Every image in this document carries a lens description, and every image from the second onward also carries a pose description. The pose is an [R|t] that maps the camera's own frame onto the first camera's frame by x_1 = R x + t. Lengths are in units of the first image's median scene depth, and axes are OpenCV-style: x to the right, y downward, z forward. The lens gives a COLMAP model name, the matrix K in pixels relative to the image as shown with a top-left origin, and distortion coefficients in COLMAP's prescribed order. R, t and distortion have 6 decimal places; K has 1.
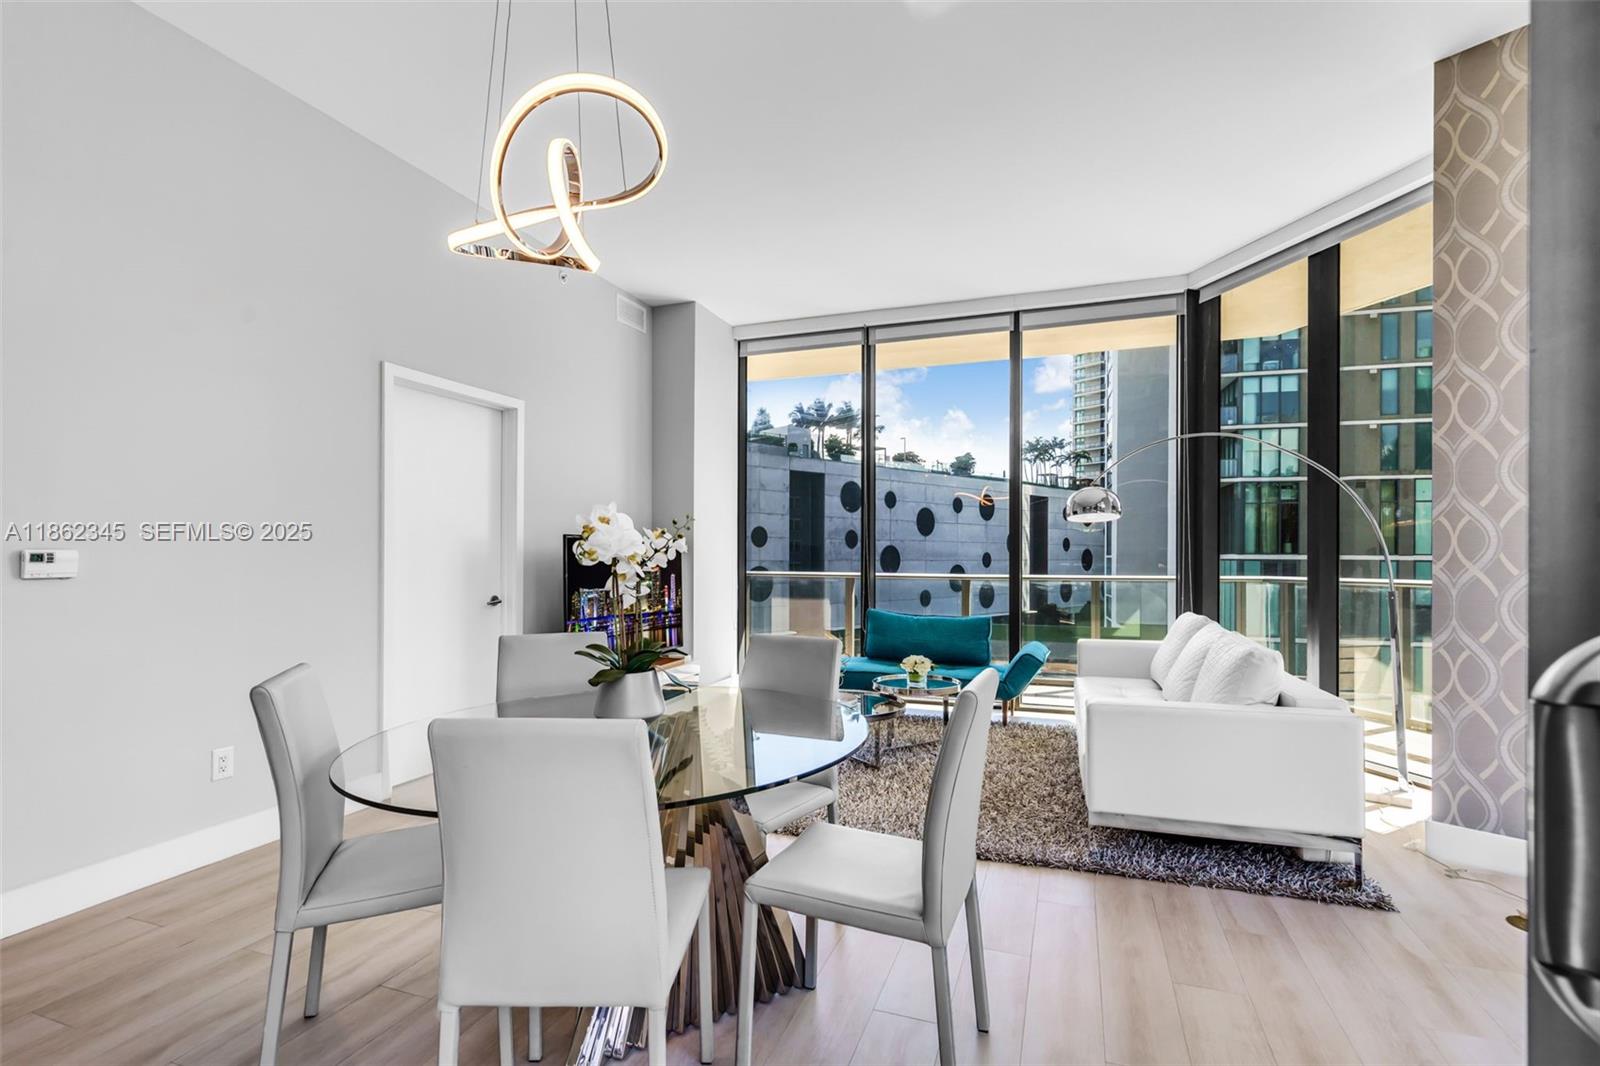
lens RADIAL K [[736.8, 0, 797.7], [0, 736.8, 568.3], [0, 0, 1]] dist [0.000511, -0.000018]
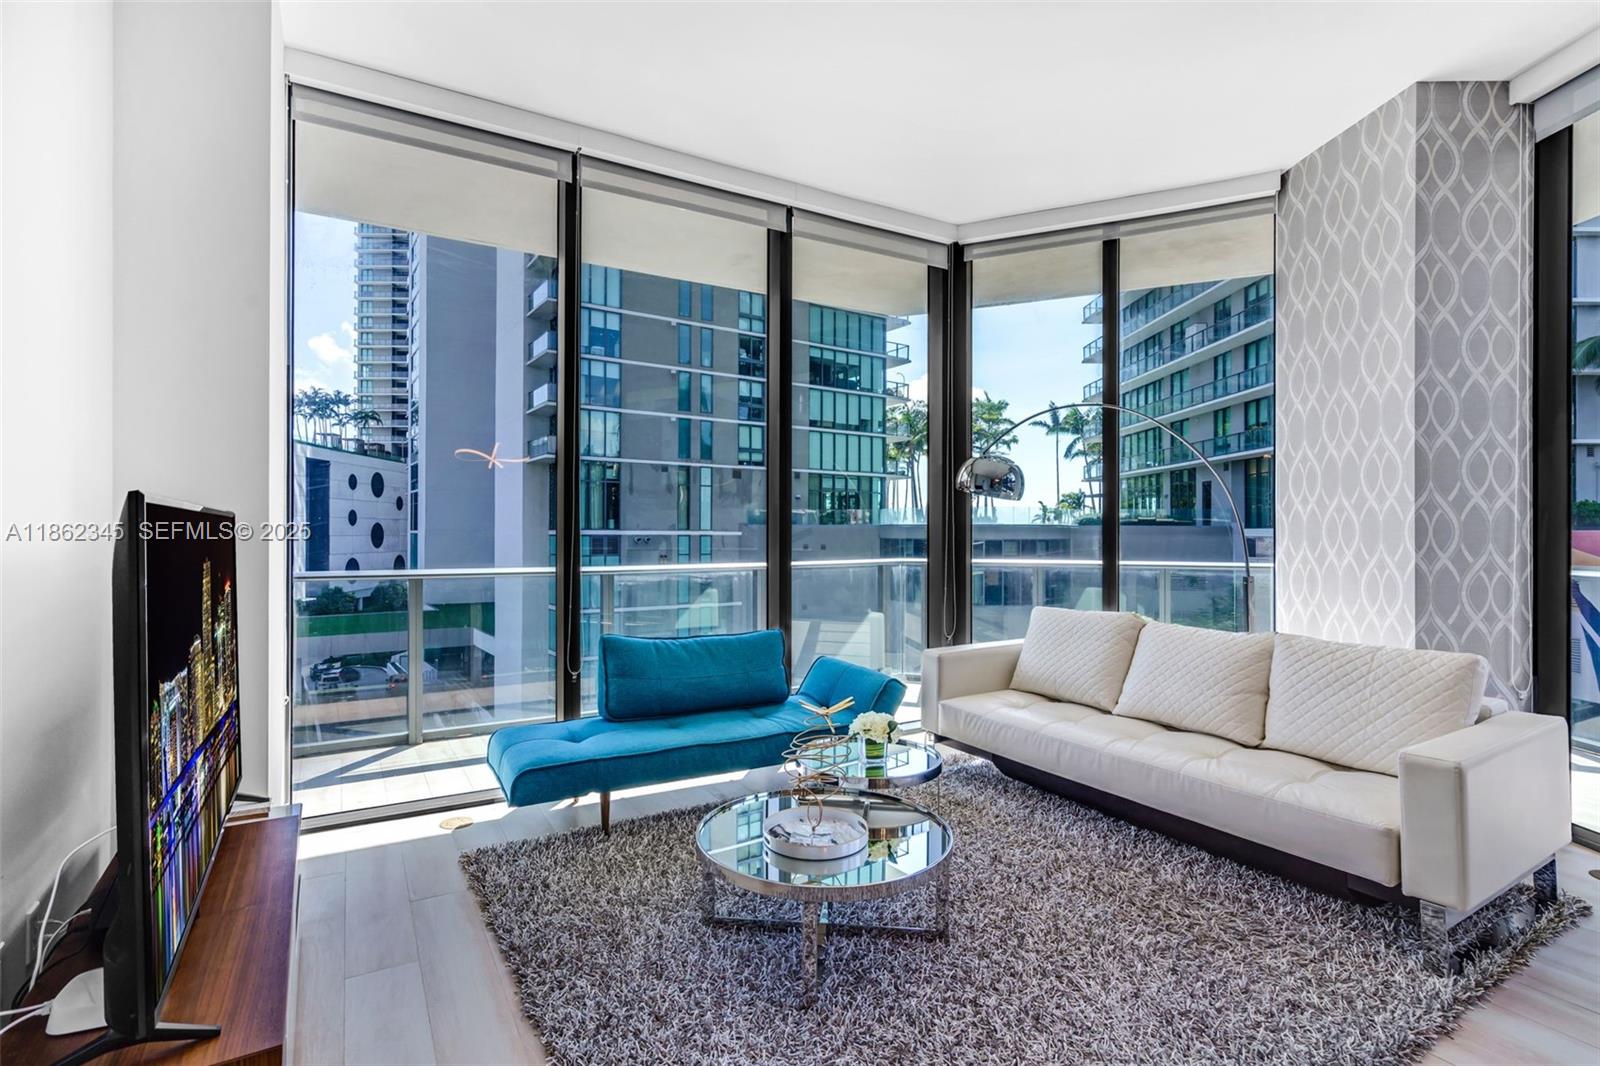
lens RADIAL K [[779.5, 0, 800.0], [0, 779.5, 533.0], [0, 0, 1]] dist [-0.001912, -0.000088]
pose [[0.629610, -0.002109, 0.776908, -0.042038], [0.012682, 0.999891, -0.007563, -0.002827], [-0.776808, 0.014615, 0.629568, 0.072605]]
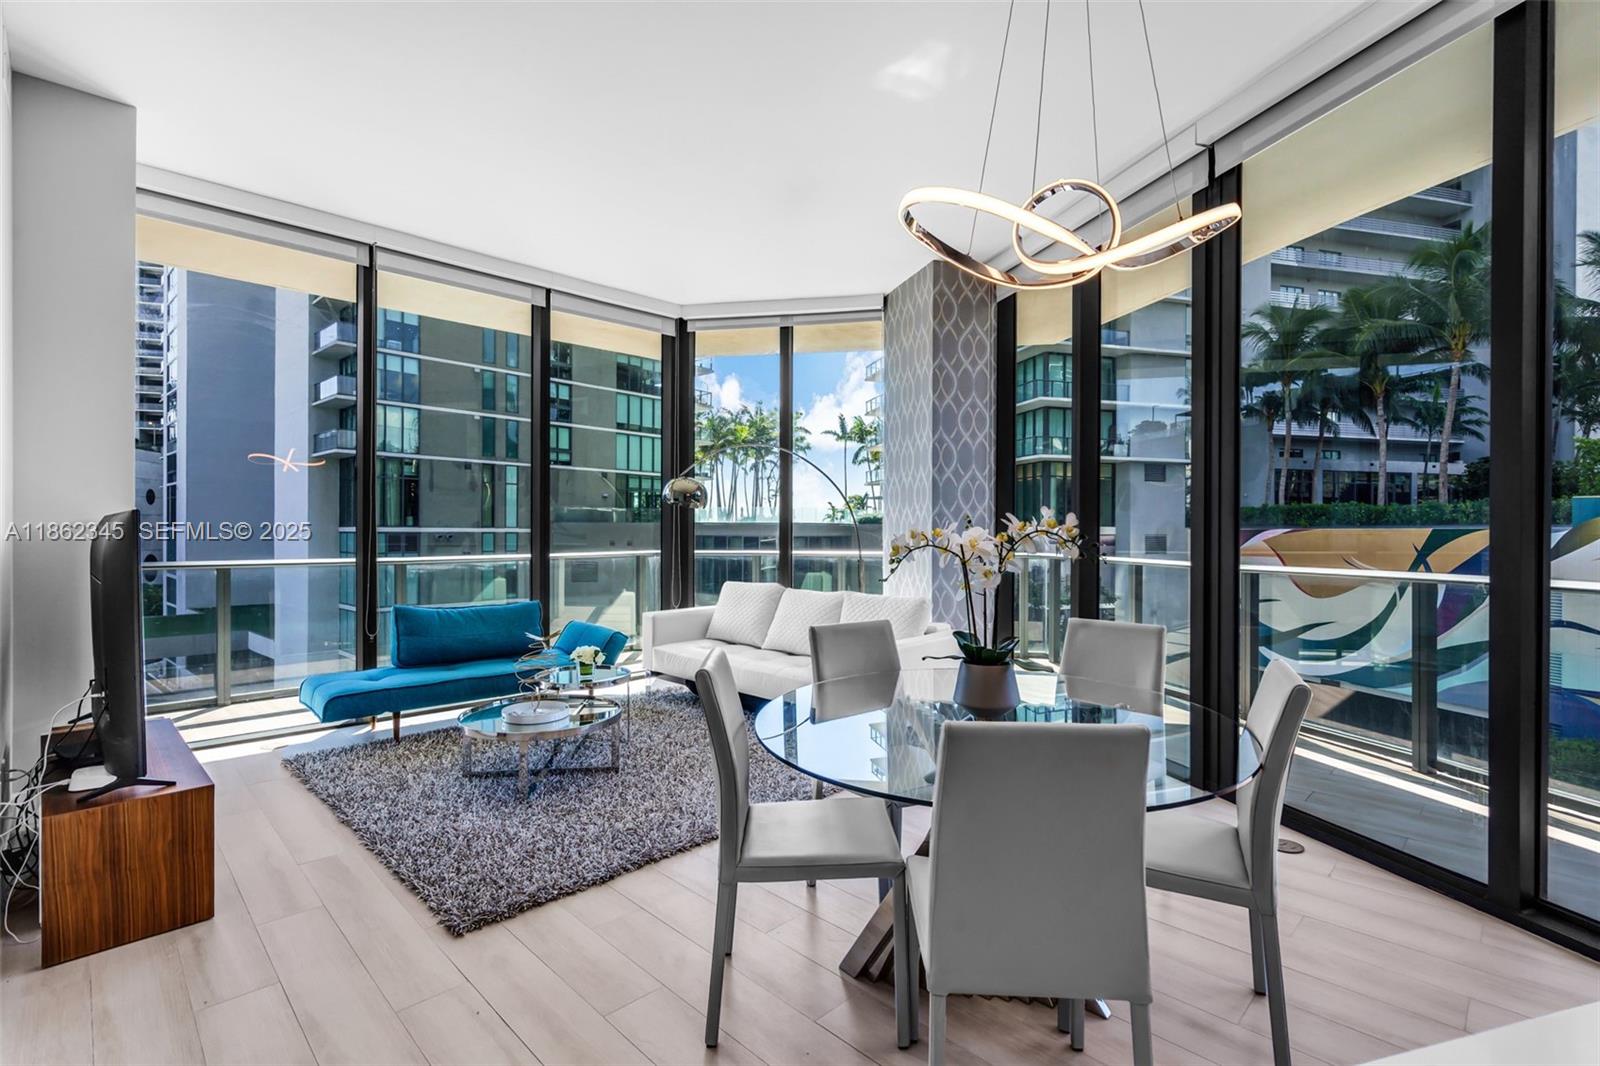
lens RADIAL K [[742.7, 0, 800.0], [0, 742.7, 533.0], [0, 0, 1]] dist [0.001240, -0.000070]
pose [[0.422312, -0.004975, 0.906437, -0.065507], [0.013318, 0.999911, -0.000717, -0.002472], [-0.906353, 0.012375, 0.422341, 0.039821]]
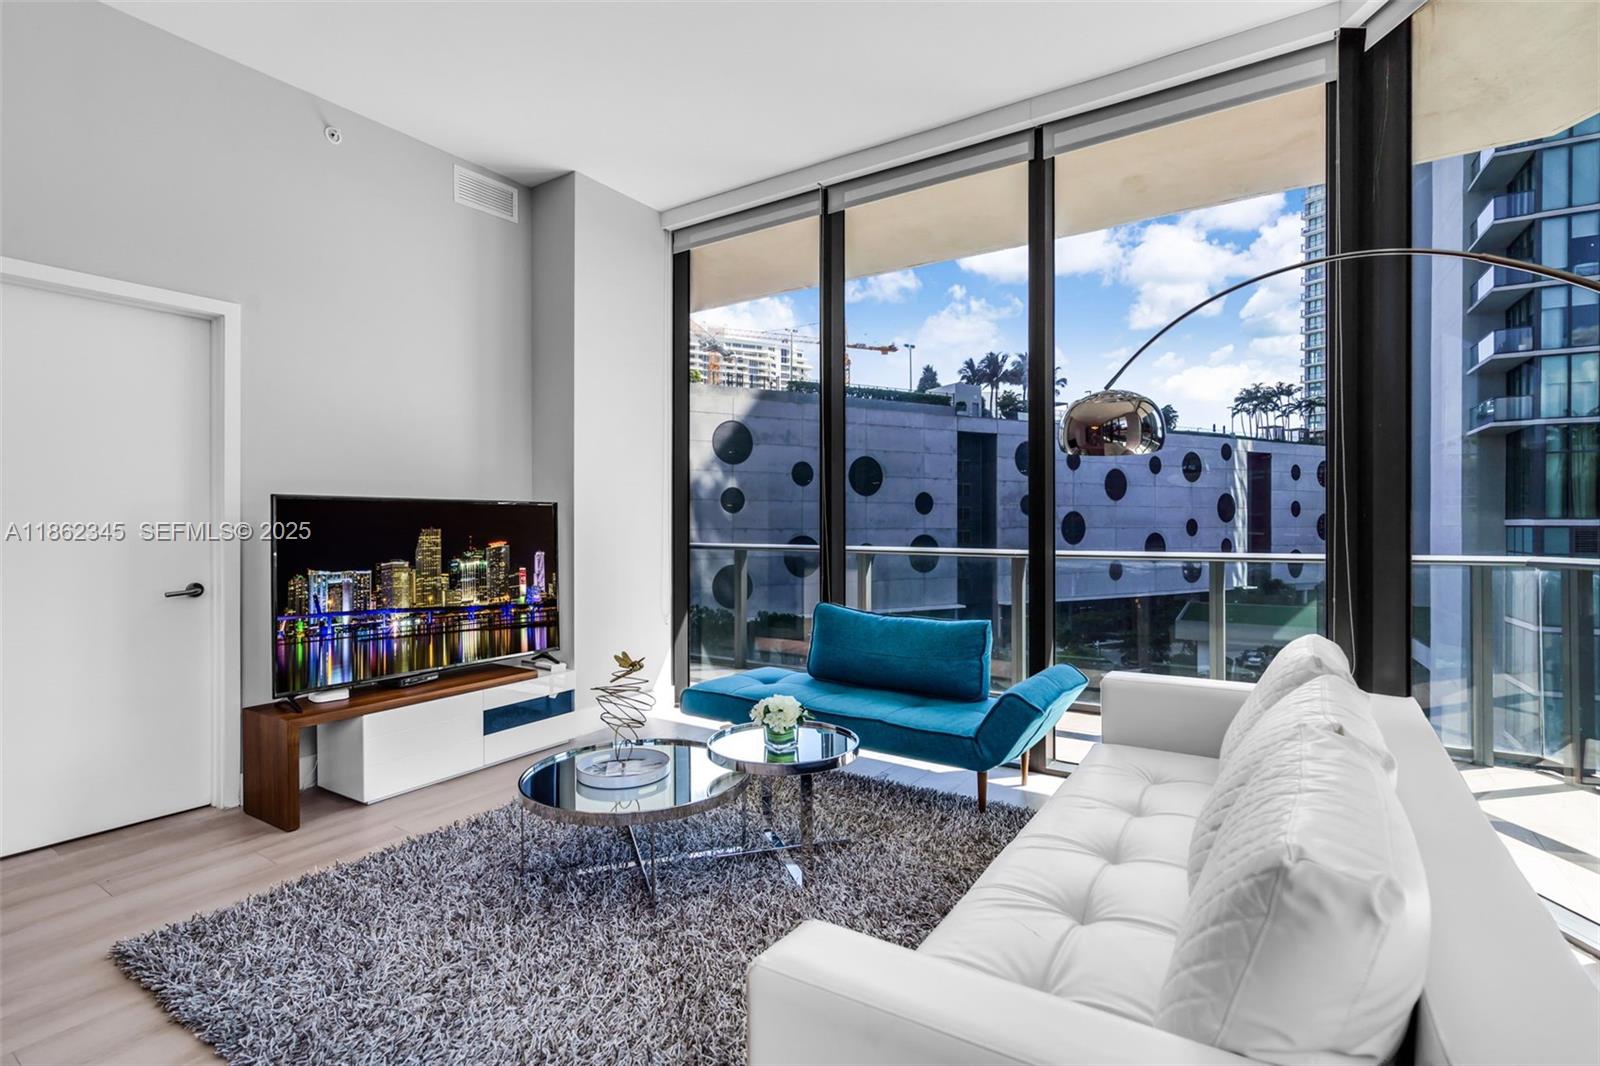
lens RADIAL K [[764.6, 0, 800.0], [0, 764.6, 533.0], [0, 0, 1]] dist [0.003120, 0.001795]
pose [[0.973600, -0.001803, -0.228252, 0.035297], [0.000587, 0.999985, -0.005397, -0.000769], [0.228258, 0.005121, 0.973587, 0.047200]]
